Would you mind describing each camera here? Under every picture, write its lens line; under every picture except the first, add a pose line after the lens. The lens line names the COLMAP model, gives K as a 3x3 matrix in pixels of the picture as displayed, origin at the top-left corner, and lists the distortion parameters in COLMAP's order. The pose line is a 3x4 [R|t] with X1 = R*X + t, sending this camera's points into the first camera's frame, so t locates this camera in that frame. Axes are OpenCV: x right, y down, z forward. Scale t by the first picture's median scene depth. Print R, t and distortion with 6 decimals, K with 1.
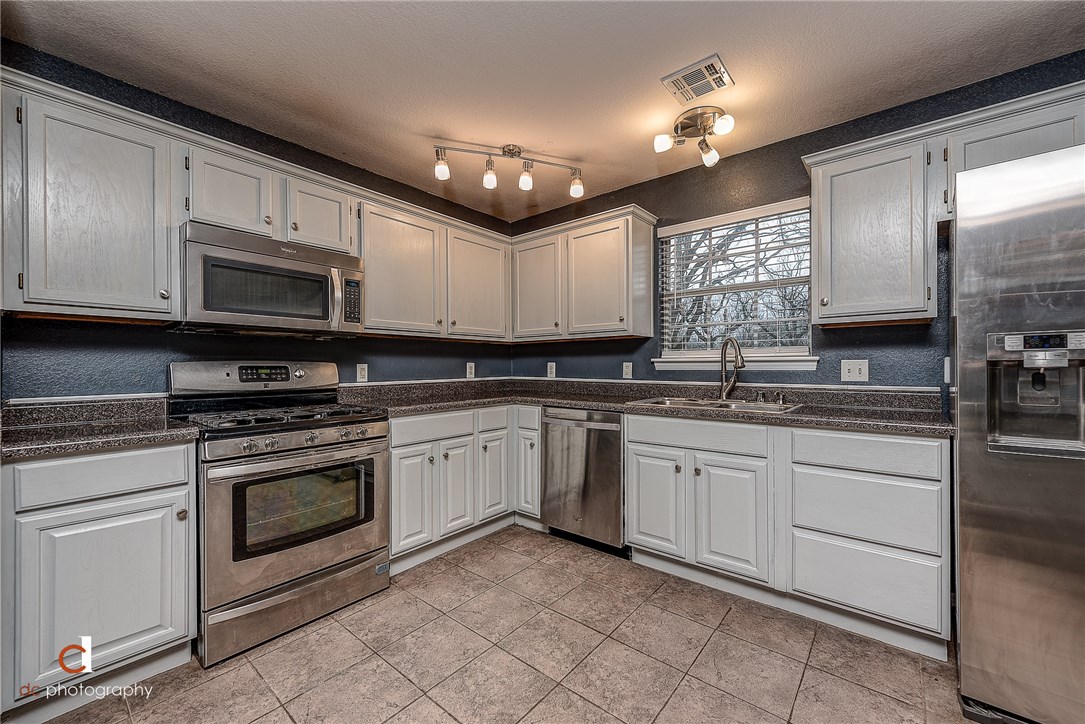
lens RADIAL K [[427.9, 0, 547.4], [0, 427.9, 363.8], [0, 0, 1]] dist [0.006603, -0.001349]
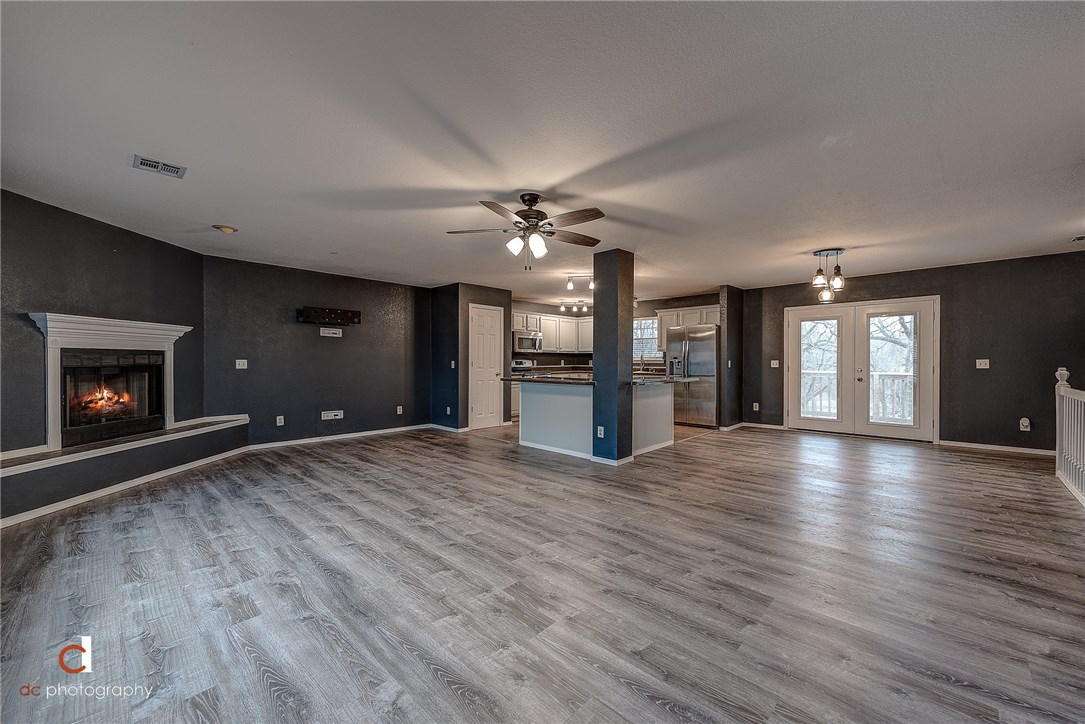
lens RADIAL K [[427.9, 0, 545.2], [0, 427.9, 362.3], [0, 0, 1]] dist [0.006603, -0.001349]
pose [[0.996930, 0.006131, -0.078058, -0.101114], [-0.005683, 0.999966, 0.005960, -0.008263], [0.078092, -0.005498, 0.996931, -2.657696]]
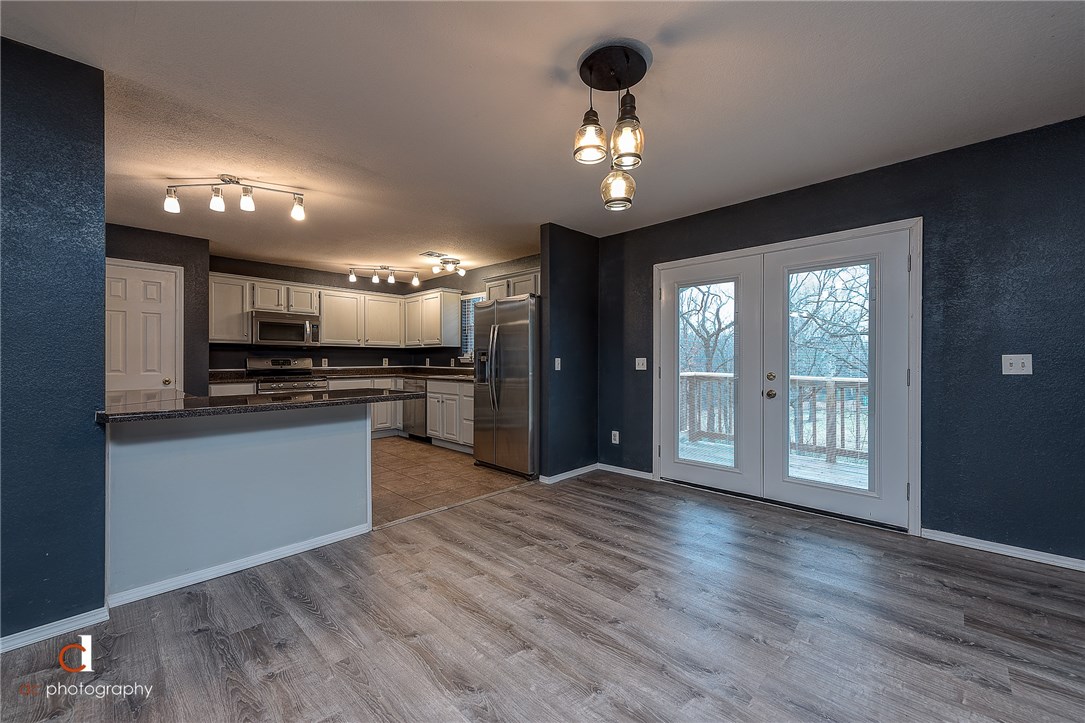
lens RADIAL K [[427.9, 0, 549.2], [0, 427.9, 360.6], [0, 0, 1]] dist [0.006603, -0.001349]
pose [[0.997212, 0.005603, -0.074404, 1.016026], [-0.005324, 0.999978, 0.003946, -0.005936], [0.074424, -0.003539, 0.997220, -1.290845]]
